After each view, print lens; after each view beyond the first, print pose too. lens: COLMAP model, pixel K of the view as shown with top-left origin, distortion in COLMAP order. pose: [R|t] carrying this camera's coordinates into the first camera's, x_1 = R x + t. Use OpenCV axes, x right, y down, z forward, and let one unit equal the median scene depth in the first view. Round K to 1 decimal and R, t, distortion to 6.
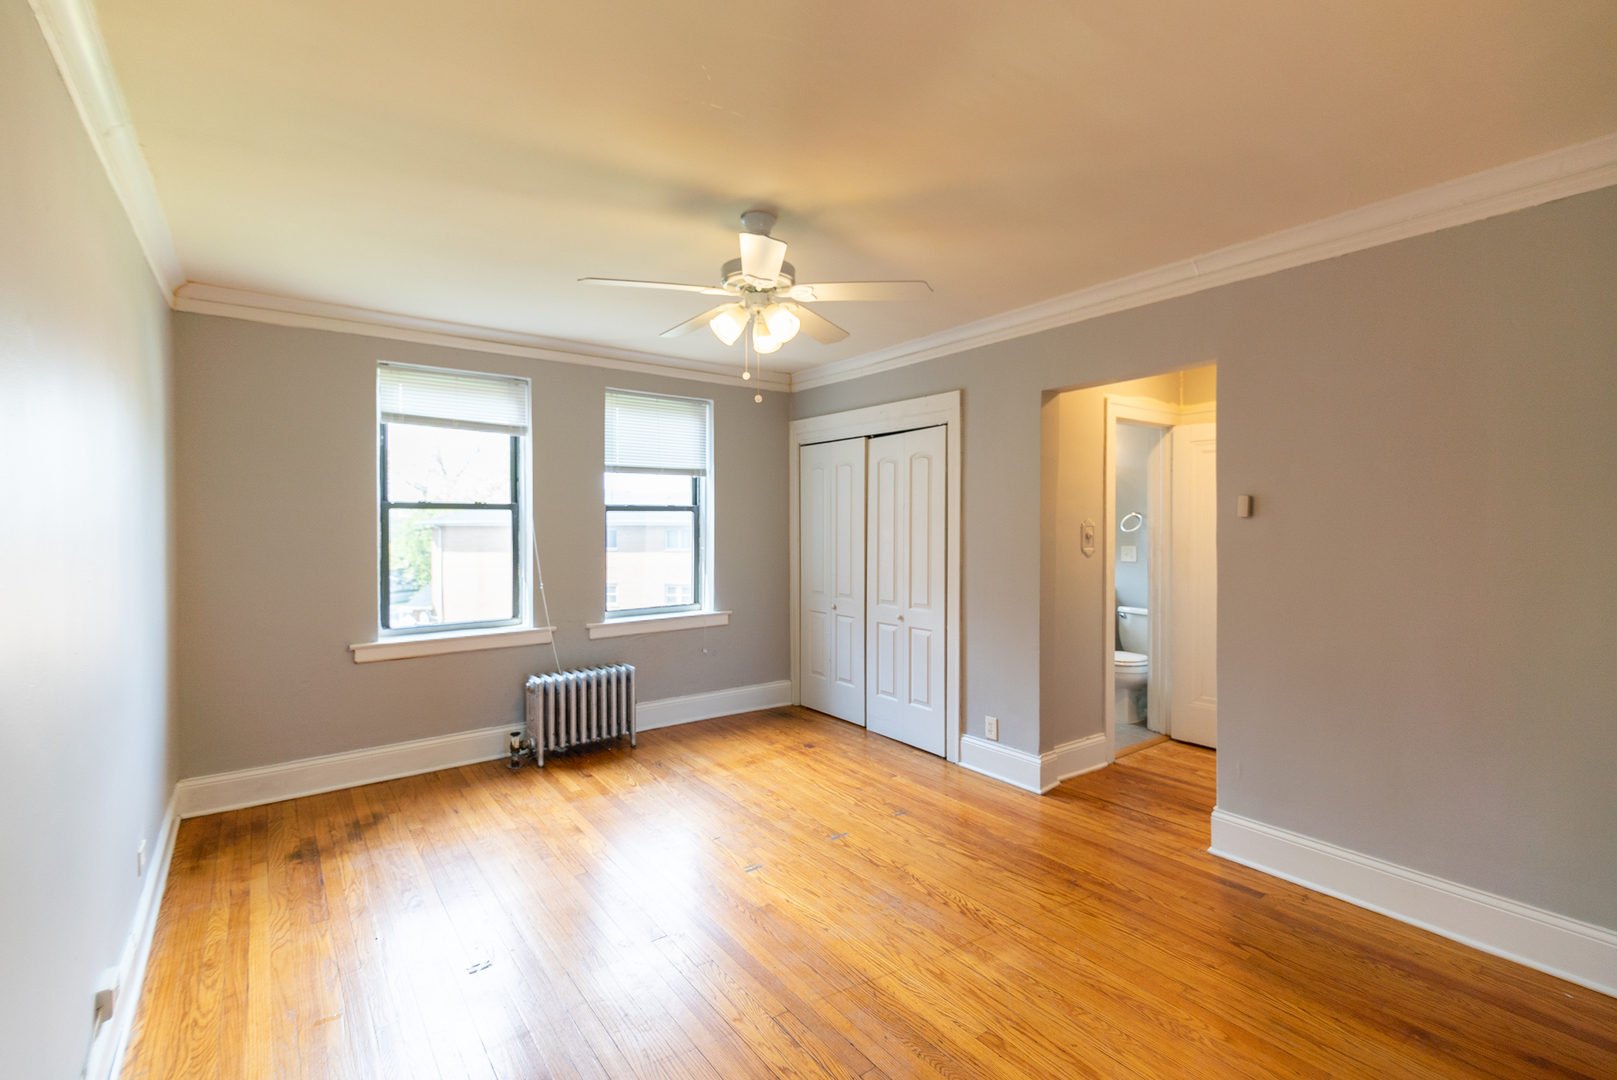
lens RADIAL K [[711.9, 0, 809.0], [0, 711.9, 530.8], [0, 0, 1]] dist [0.028040, -0.012103]
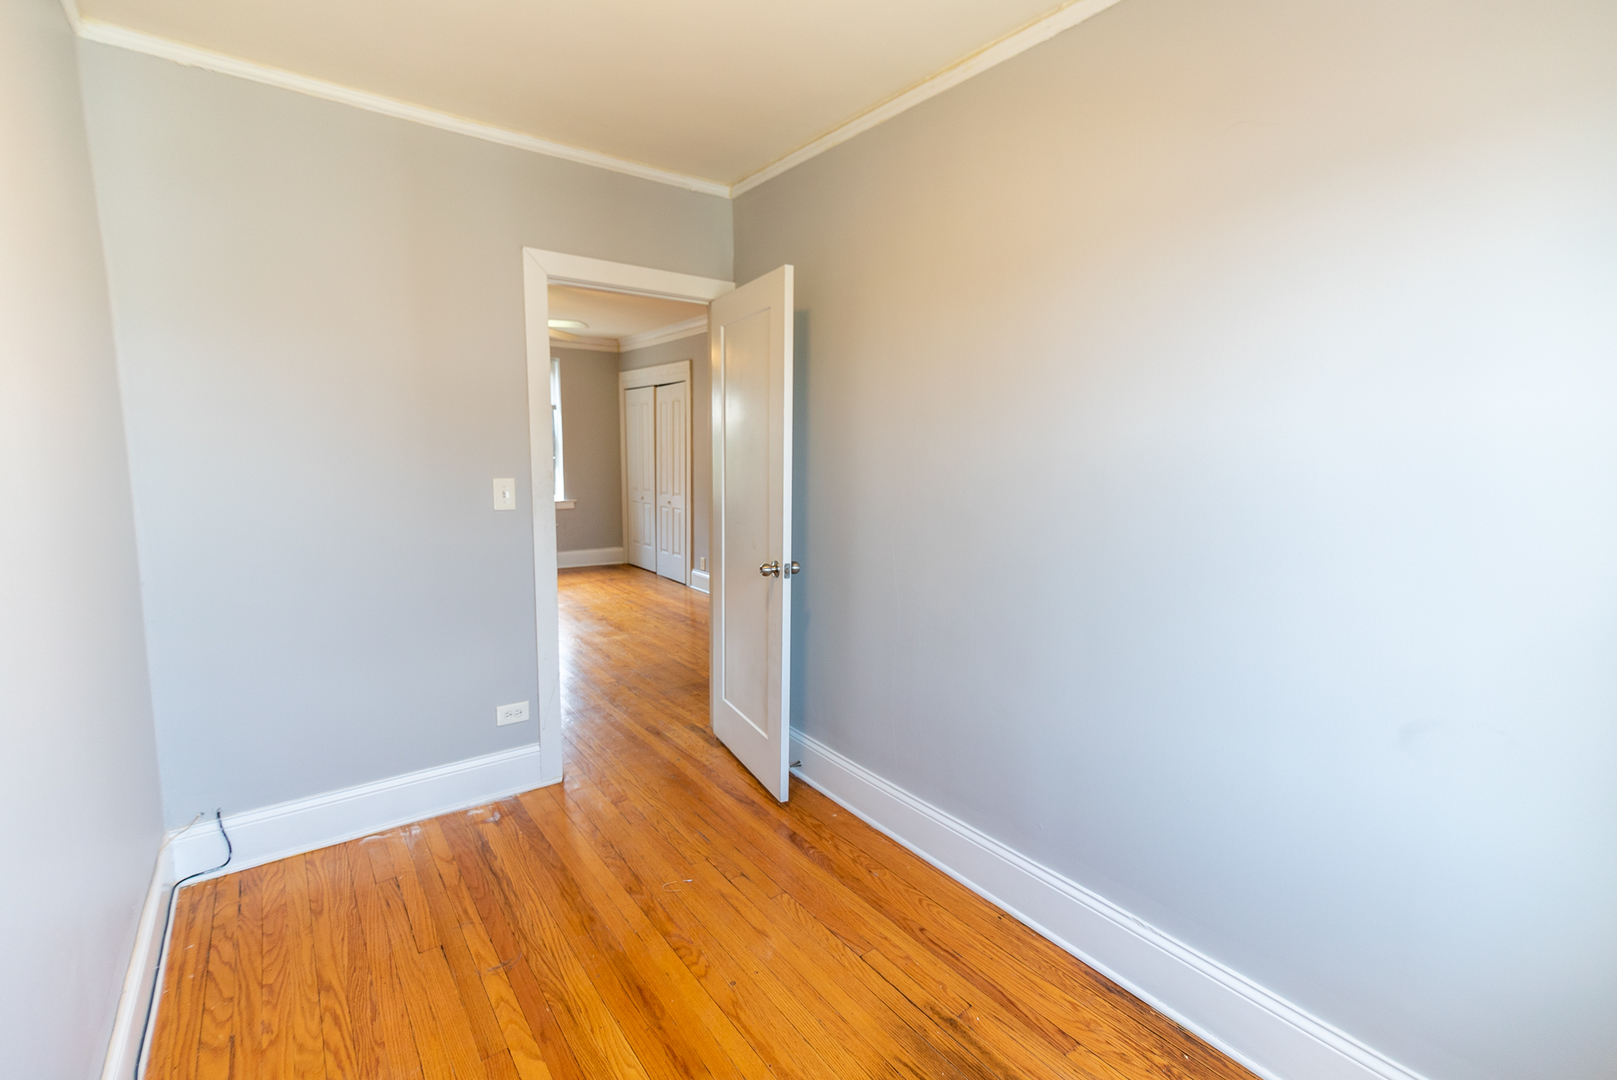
lens RADIAL K [[711.9, 0, 809.0], [0, 711.9, 530.8], [0, 0, 1]] dist [0.028040, -0.012103]
pose [[0.999941, 0.010317, -0.003351, 0.533223], [-0.009905, 0.994326, 0.105910, 0.015767], [0.004424, -0.105871, 0.994370, -0.708400]]
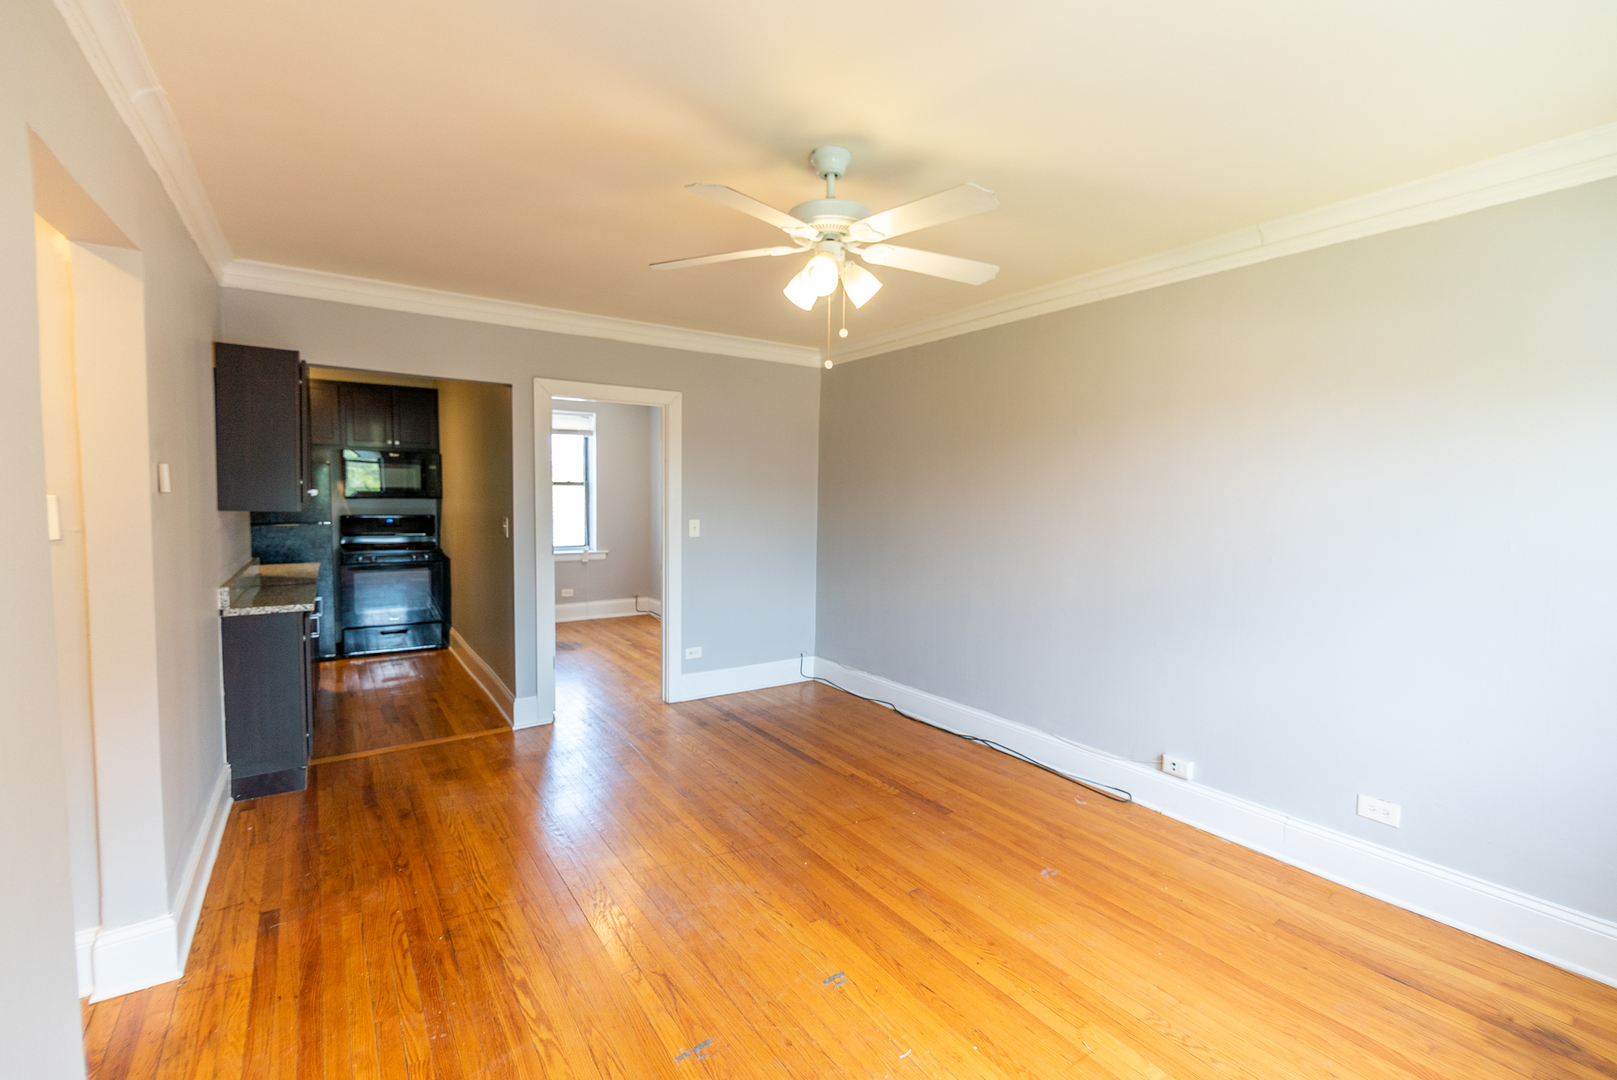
lens RADIAL K [[711.9, 0, 809.0], [0, 711.9, 530.8], [0, 0, 1]] dist [0.028040, -0.012103]
pose [[-0.998930, -0.010747, 0.044984, -0.060734], [-0.007465, 0.997341, 0.072494, -0.029937], [-0.045643, 0.072081, -0.996354, 1.301693]]
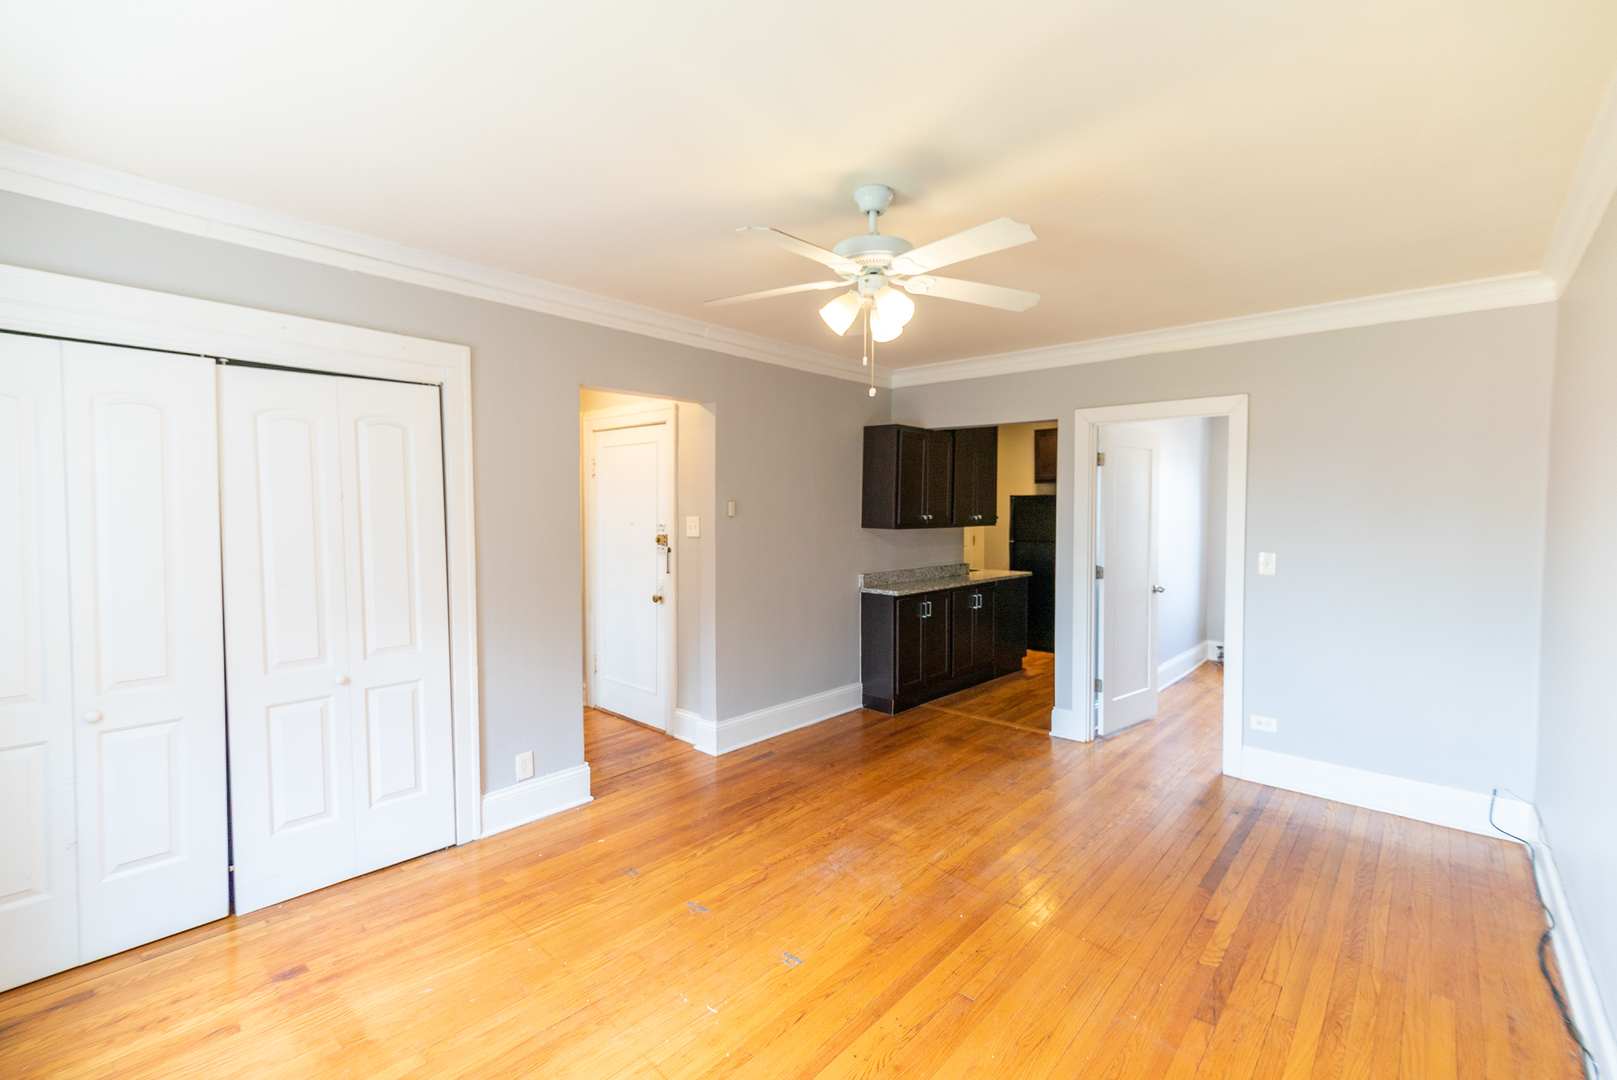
lens RADIAL K [[711.9, 0, 809.0], [0, 711.9, 530.8], [0, 0, 1]] dist [0.028040, -0.012103]
pose [[-0.196336, -0.028857, 0.980112, -0.656060], [0.010877, 0.999441, 0.031605, -0.025282], [-0.980476, 0.016866, -0.195913, 0.864797]]
